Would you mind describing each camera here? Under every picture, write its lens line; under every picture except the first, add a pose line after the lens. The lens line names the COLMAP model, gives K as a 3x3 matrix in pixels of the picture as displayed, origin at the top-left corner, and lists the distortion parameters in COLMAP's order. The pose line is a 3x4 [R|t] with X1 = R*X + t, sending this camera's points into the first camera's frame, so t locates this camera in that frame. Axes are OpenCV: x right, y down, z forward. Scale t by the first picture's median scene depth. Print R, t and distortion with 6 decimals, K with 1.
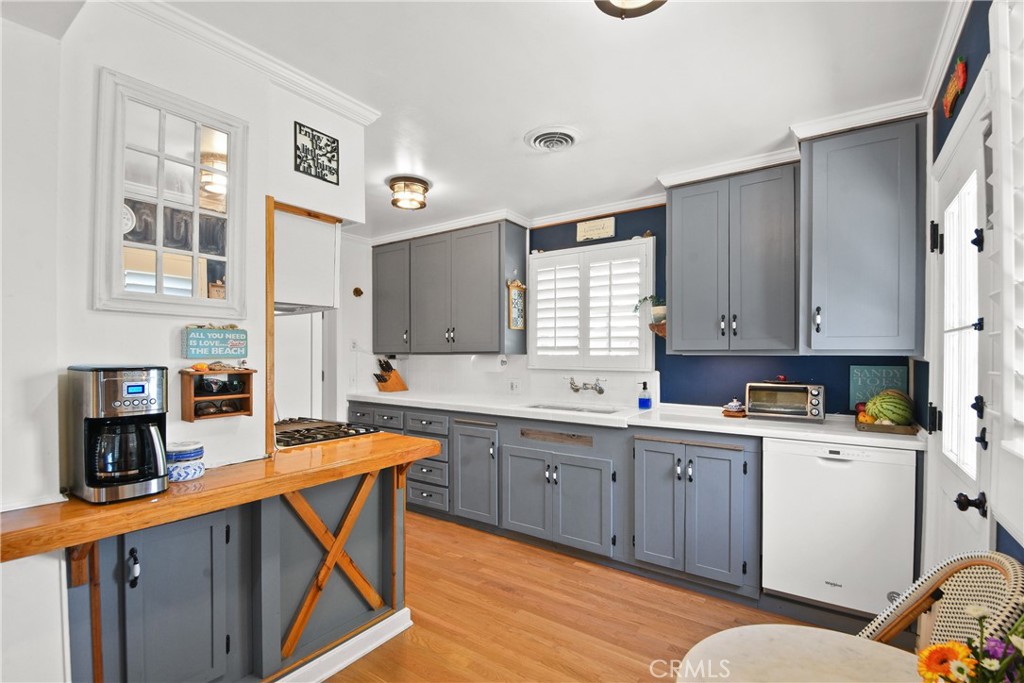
lens RADIAL K [[462.2, 0, 511.0], [0, 462.2, 358.1], [0, 0, 1]] dist [-0.000832, -0.000068]
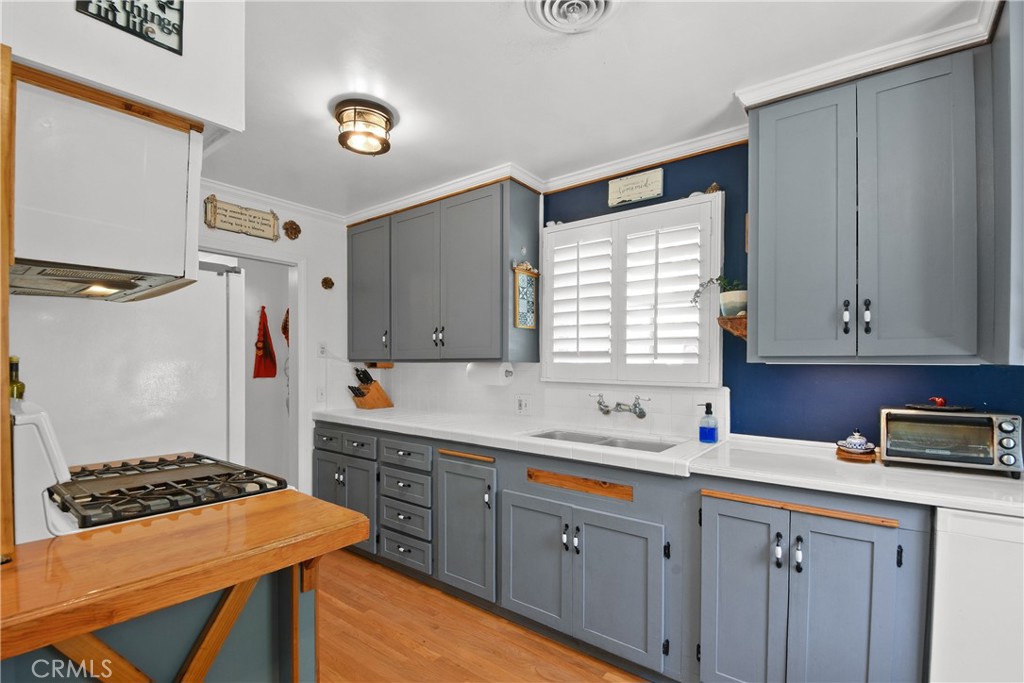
lens RADIAL K [[467.6, 0, 514.4], [0, 467.6, 368.8], [0, 0, 1]] dist [0.001161, -0.016555]
pose [[0.999074, 0.003849, -0.042848, 0.032559], [-0.003636, 0.999981, 0.005058, -0.001655], [0.042867, -0.004897, 0.999069, 0.306046]]
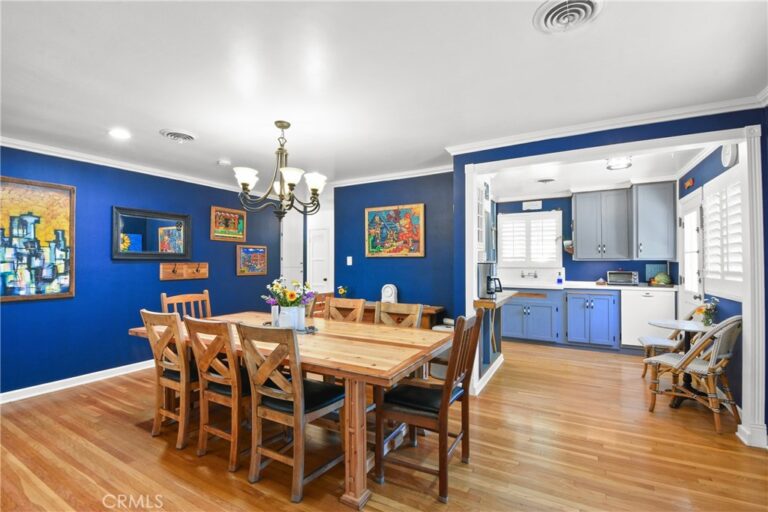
lens RADIAL K [[344.6, 0, 383.6], [0, 344.6, 261.0], [0, 0, 1]] dist [-0.000530, -0.000256]
pose [[0.994360, -0.003283, 0.106002, -0.821466], [0.004513, 0.999925, -0.011364, 0.011731], [-0.105957, 0.011778, 0.994301, -0.681637]]
